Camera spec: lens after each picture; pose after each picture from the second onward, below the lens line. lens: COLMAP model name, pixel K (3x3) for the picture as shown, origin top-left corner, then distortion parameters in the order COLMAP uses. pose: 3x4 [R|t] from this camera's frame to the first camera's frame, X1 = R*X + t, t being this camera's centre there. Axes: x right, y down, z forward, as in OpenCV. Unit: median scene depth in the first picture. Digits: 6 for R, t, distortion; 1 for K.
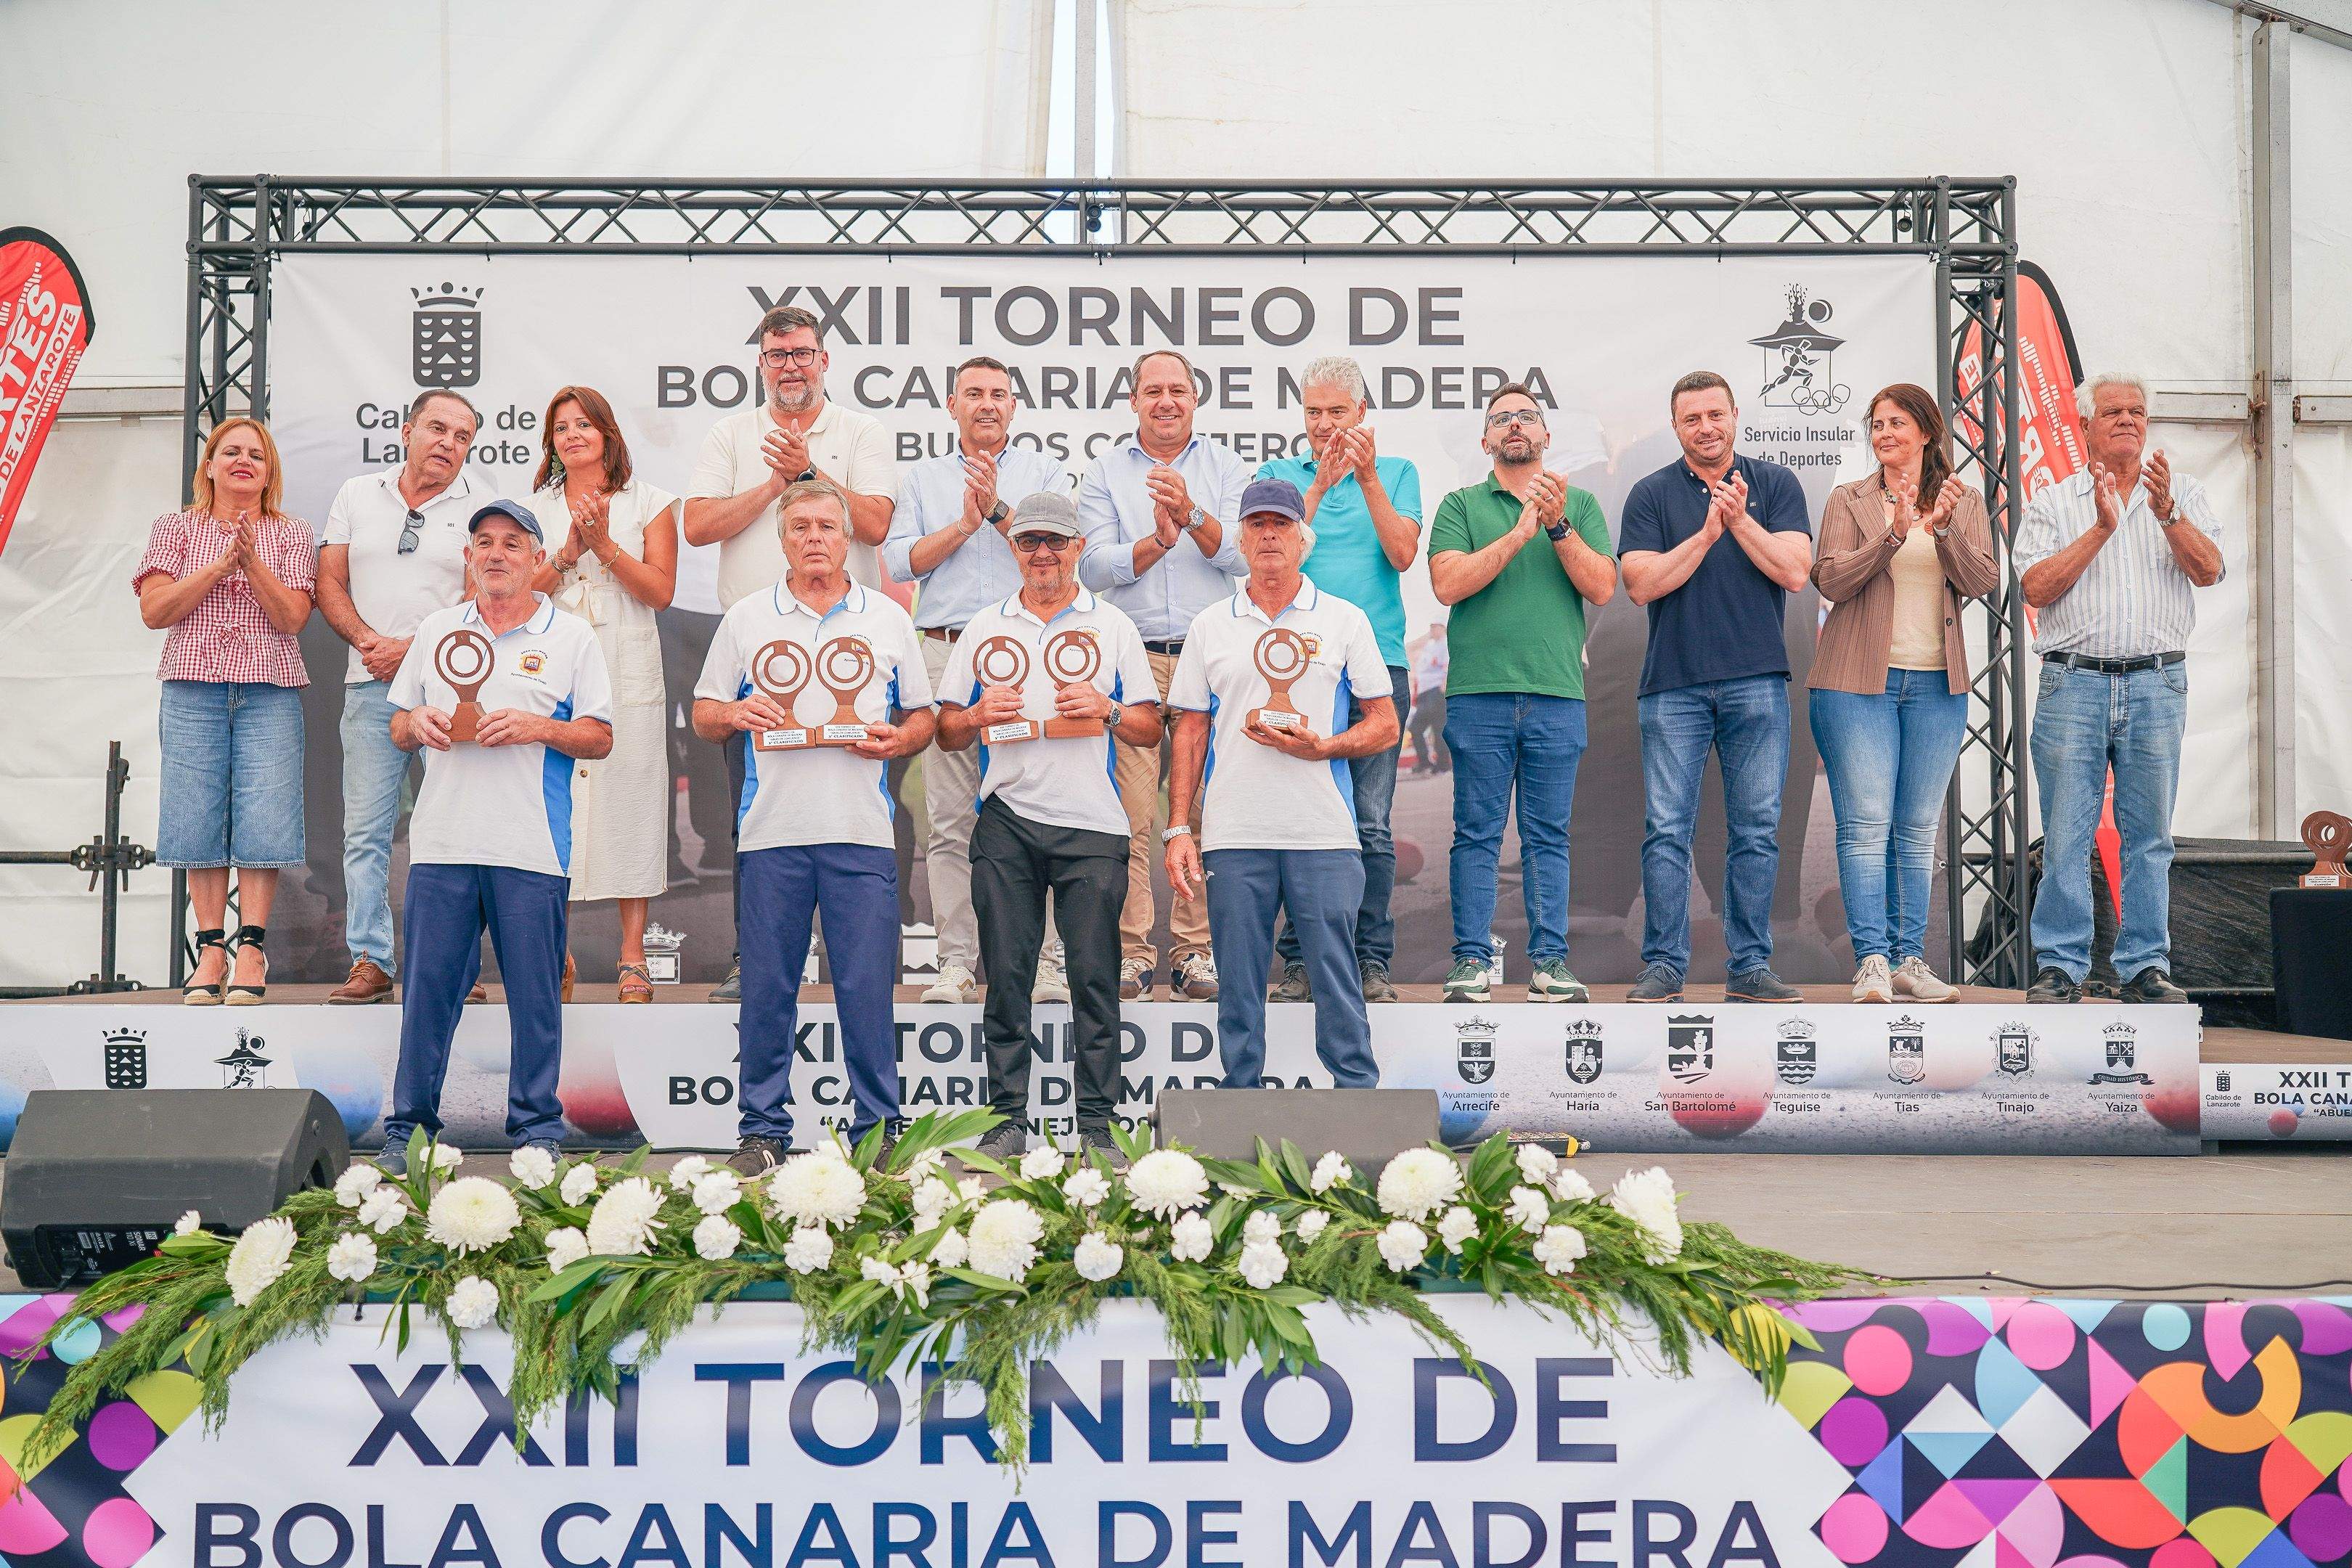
lens RADIAL K [[3364.5, 0, 1179.4], [0, 3364.5, 825.3], [0, 0, 1]] dist [-0.005945, 0.041274]
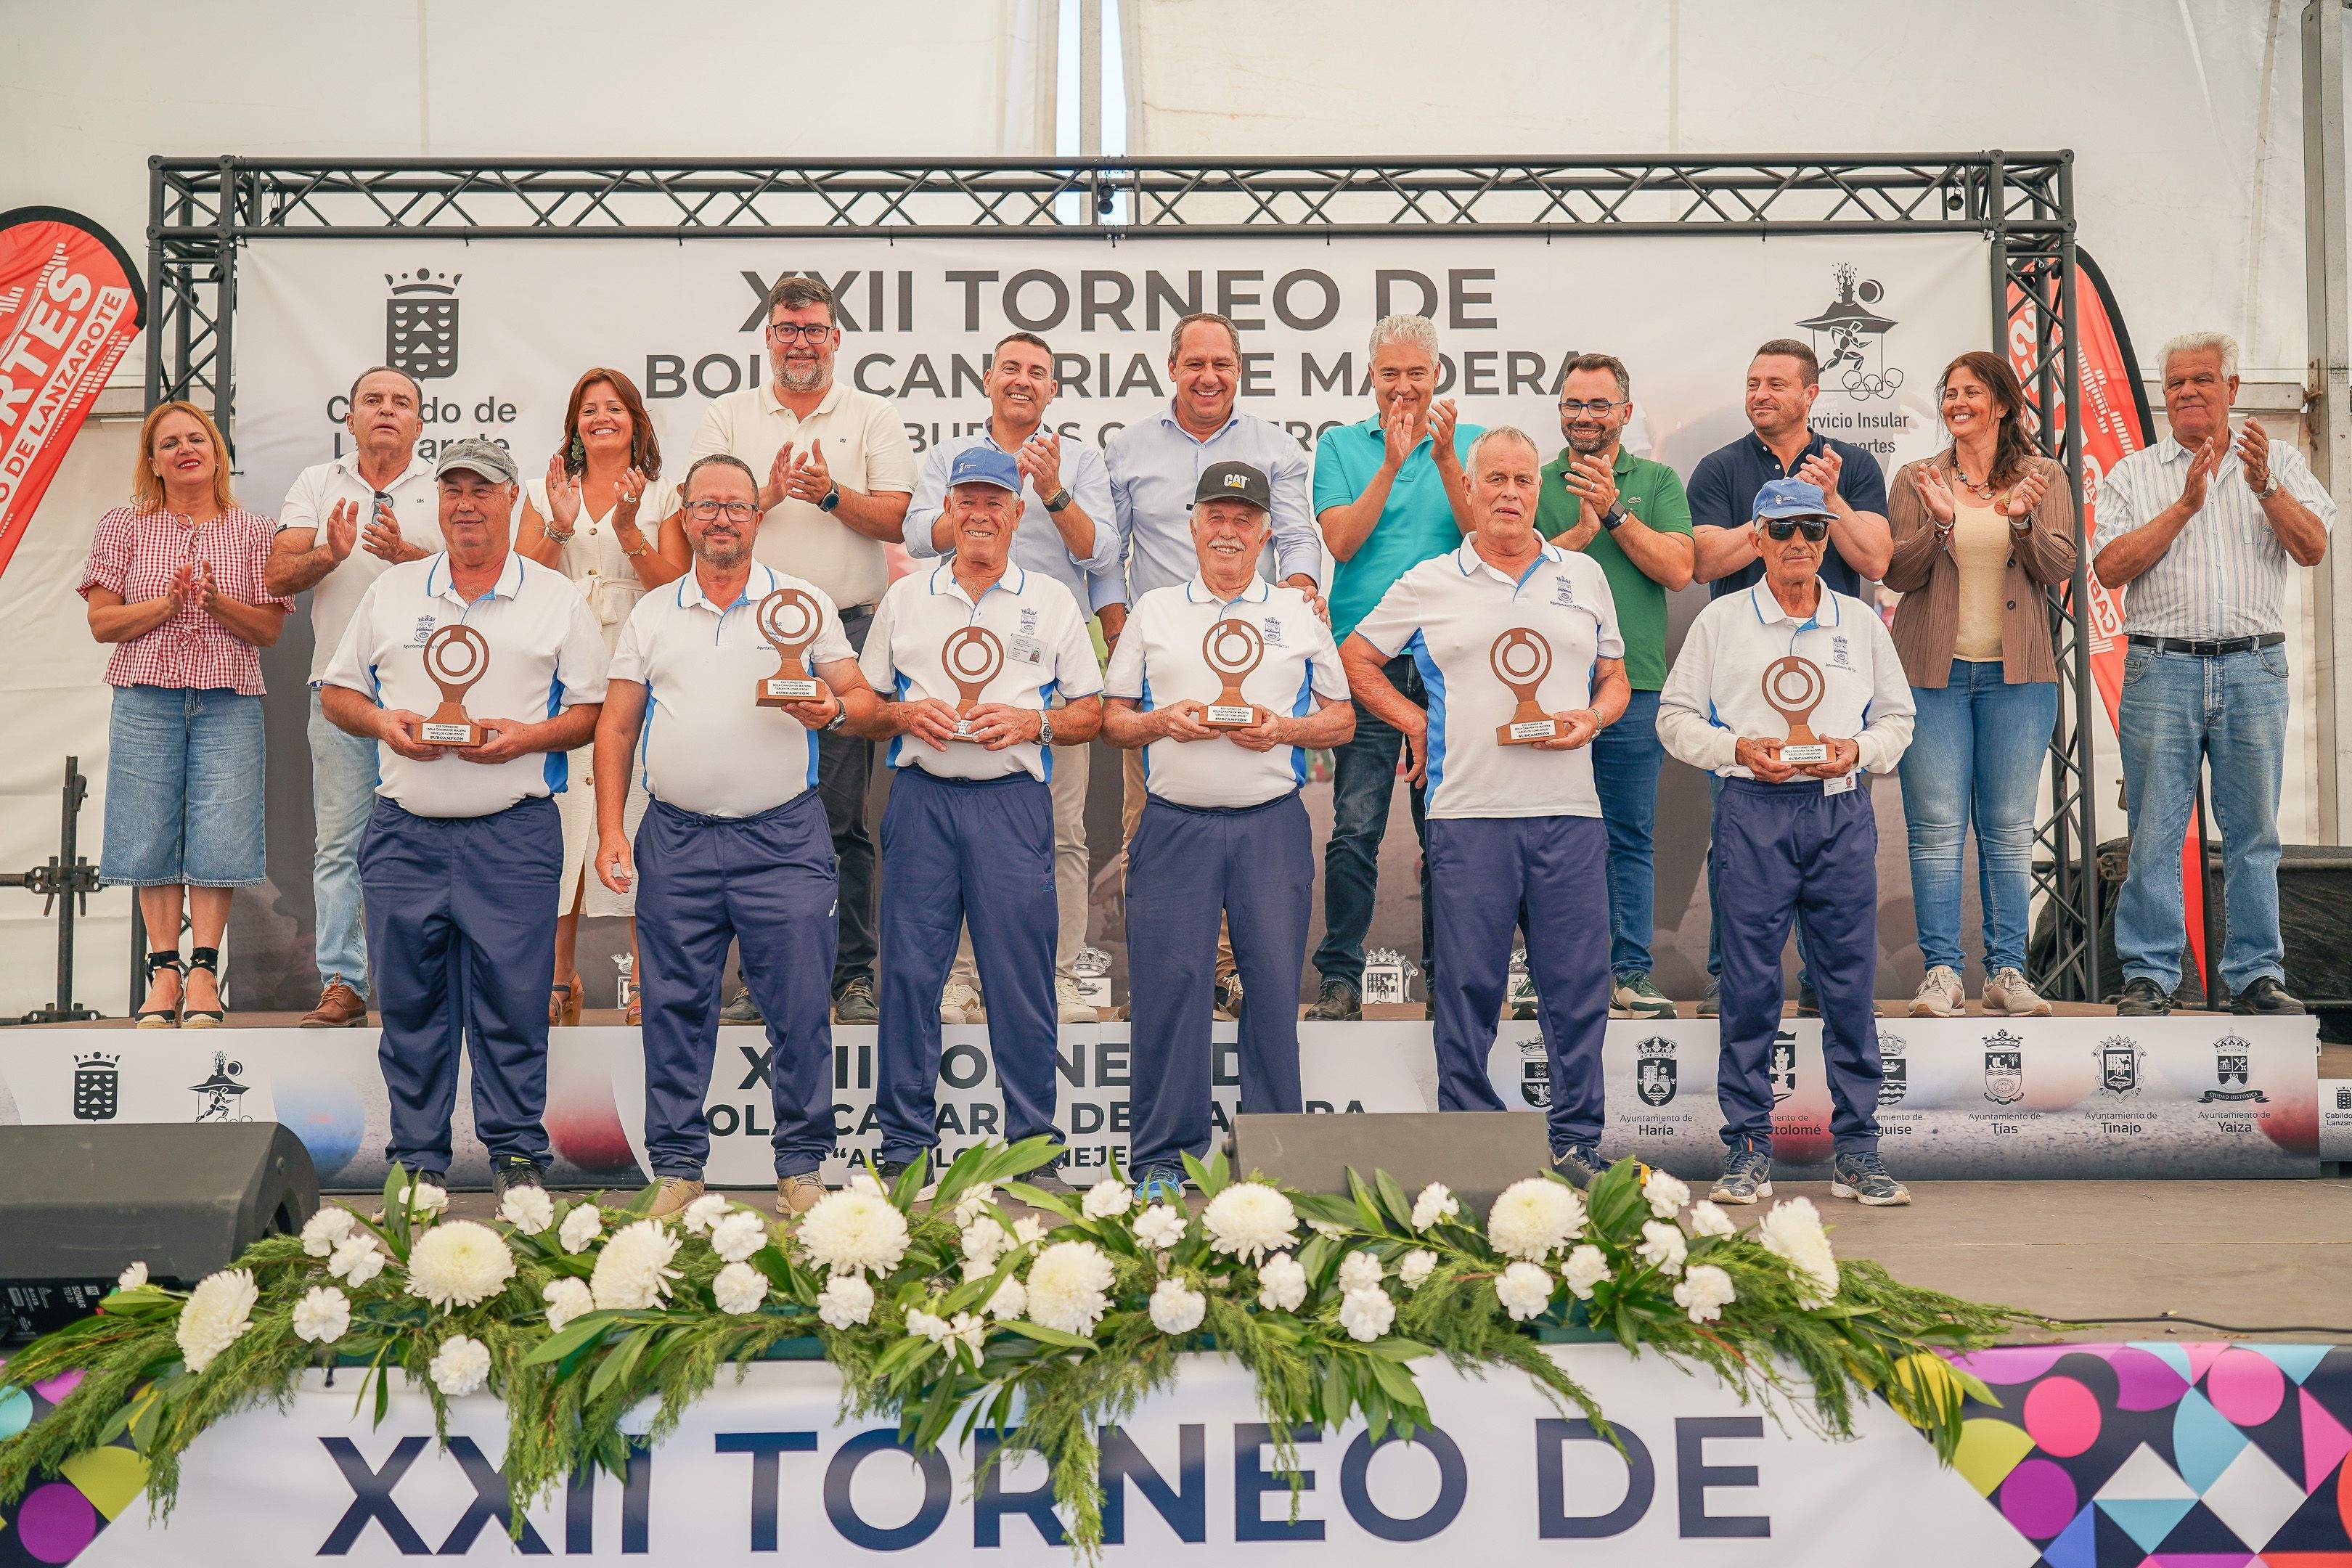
lens RADIAL K [[3144.3, 0, 1147.0], [0, 3144.3, 789.4], [0, 0, 1]] dist [-0.001981, 0.012970]
pose [[0.999867, -0.006594, 0.014917, -0.042245], [0.006989, 0.999623, -0.026549, 0.015094], [-0.014736, 0.026650, 0.999536, 0.174301]]
